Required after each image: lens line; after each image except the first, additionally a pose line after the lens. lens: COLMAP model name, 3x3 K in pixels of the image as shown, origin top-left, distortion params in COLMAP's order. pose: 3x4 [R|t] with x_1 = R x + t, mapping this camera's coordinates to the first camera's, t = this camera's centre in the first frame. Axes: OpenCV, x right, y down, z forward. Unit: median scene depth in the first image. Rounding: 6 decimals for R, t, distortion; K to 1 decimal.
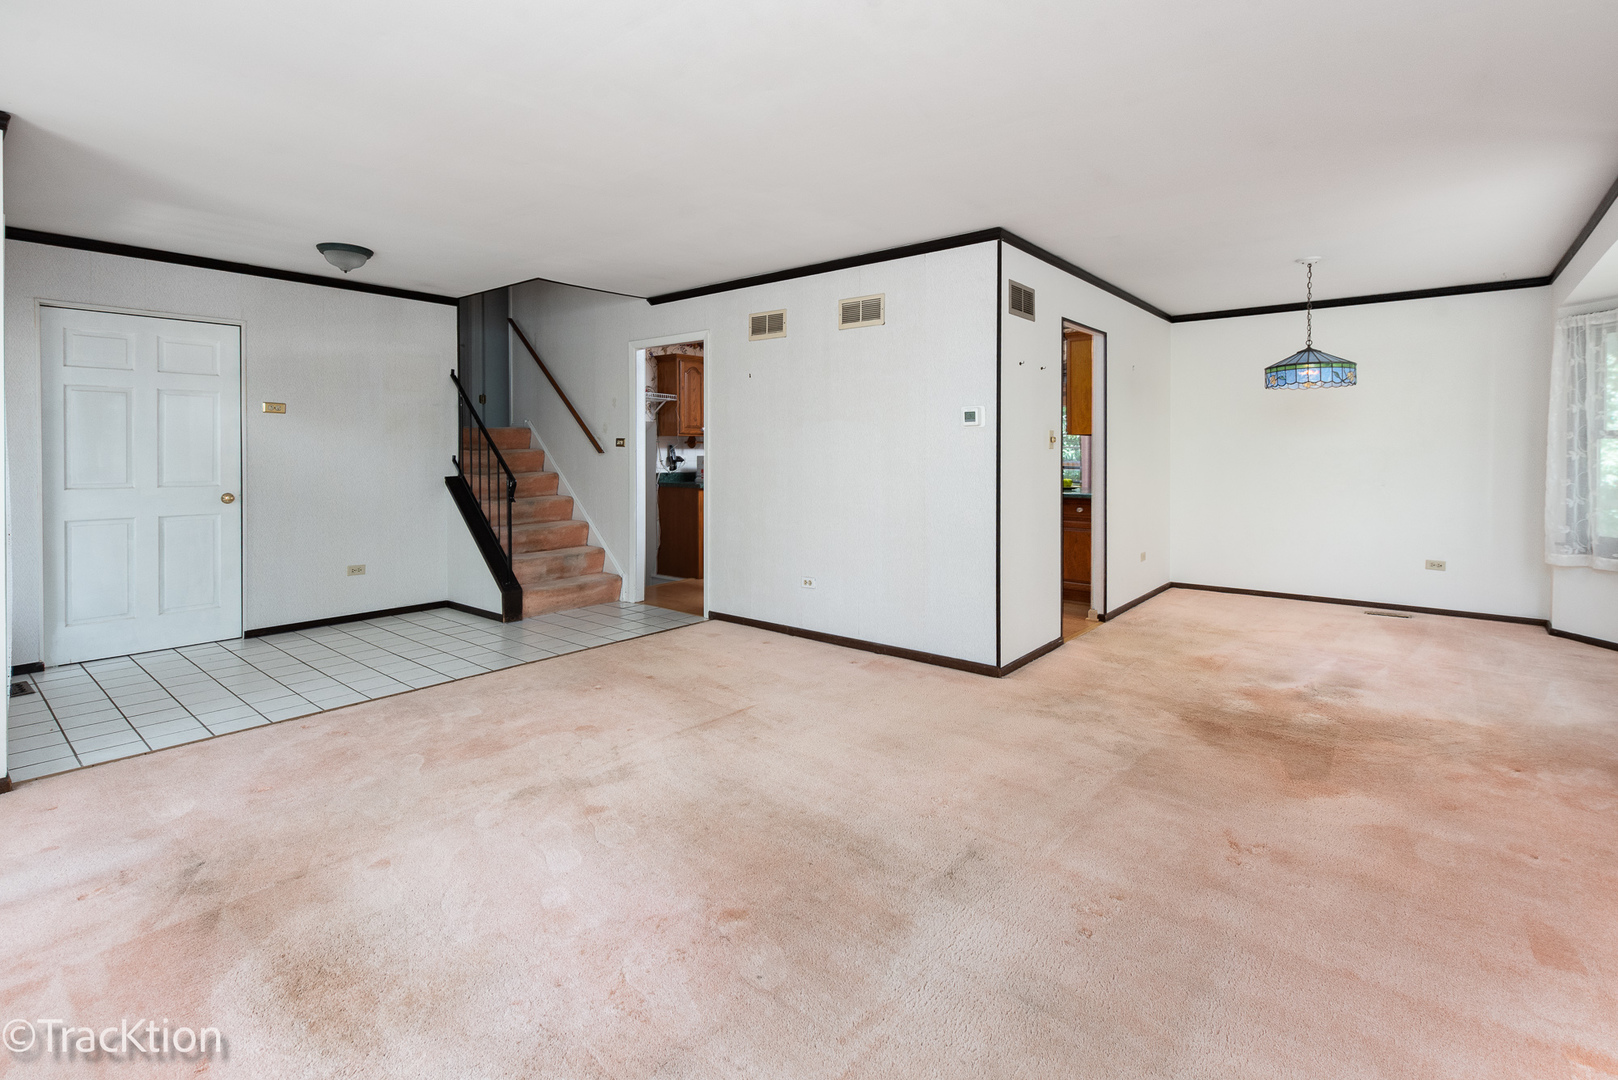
lens RADIAL K [[738.1, 0, 829.1], [0, 738.1, 450.5], [0, 0, 1]] dist [0.001702, -0.000187]
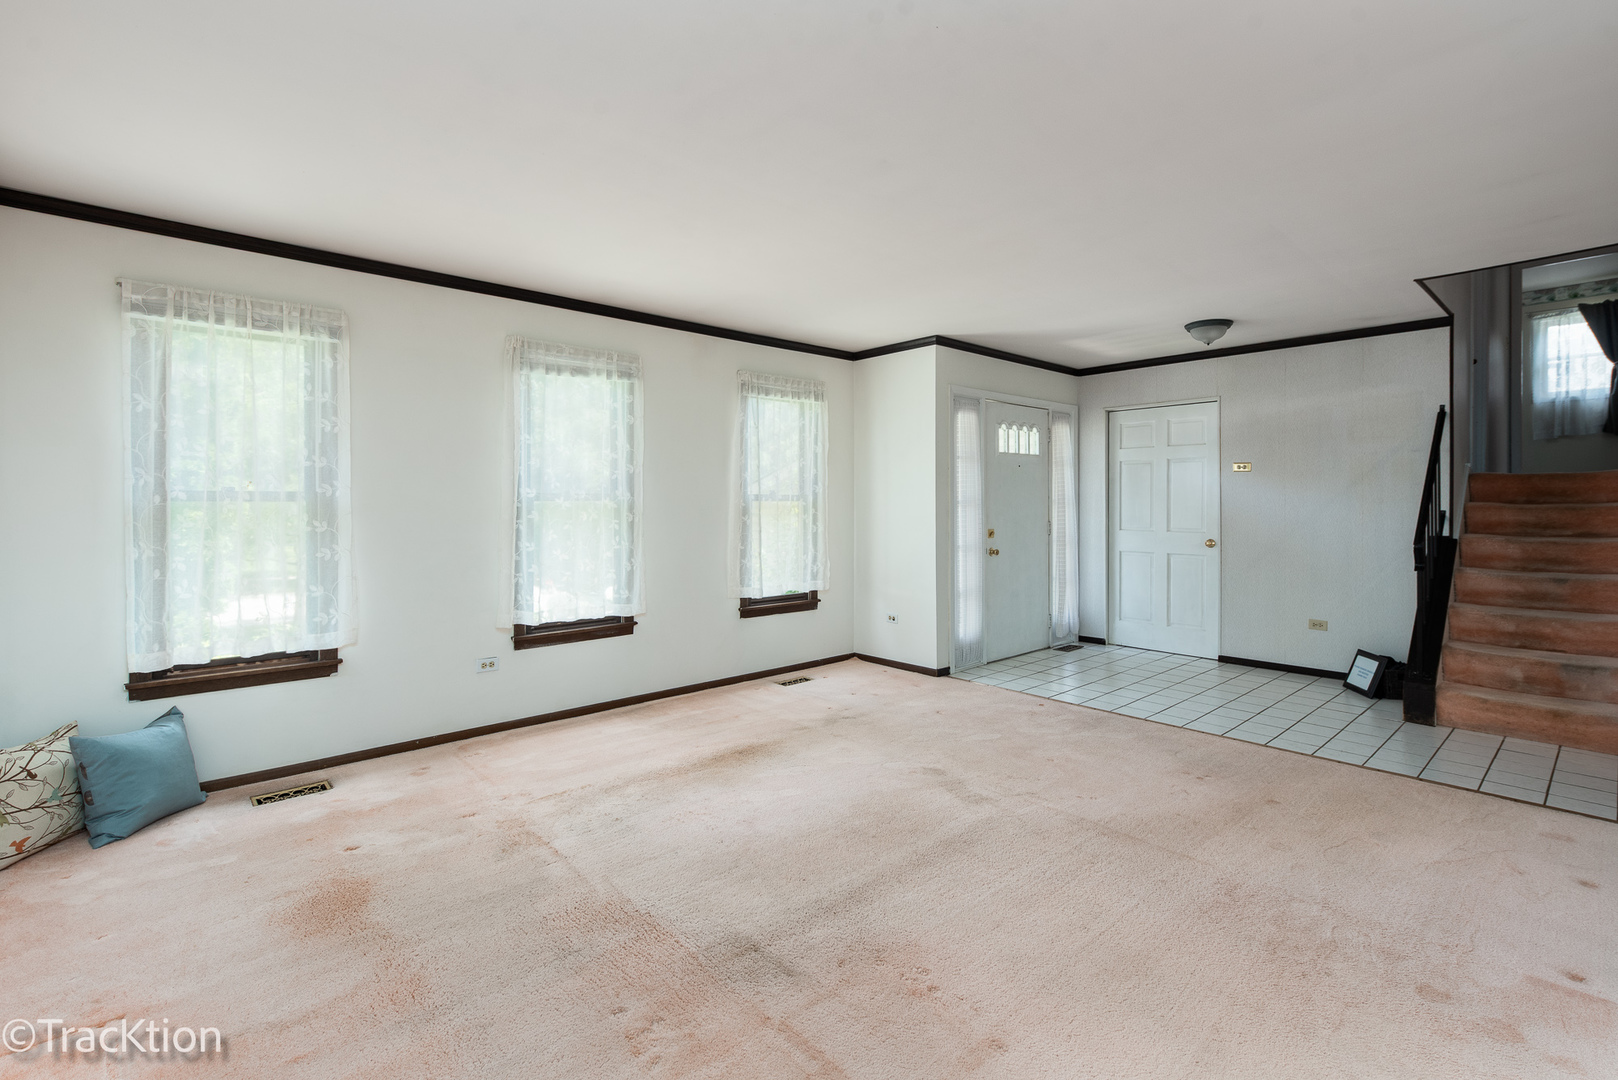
lens RADIAL K [[738.1, 0, 825.4], [0, 738.1, 503.4], [0, 0, 1]] dist [0.001702, -0.000187]
pose [[-0.149375, 0.000870, -0.988780, 0.498499], [0.000834, 0.999999, 0.000754, -0.003056], [0.988780, -0.000712, -0.149376, 0.559210]]
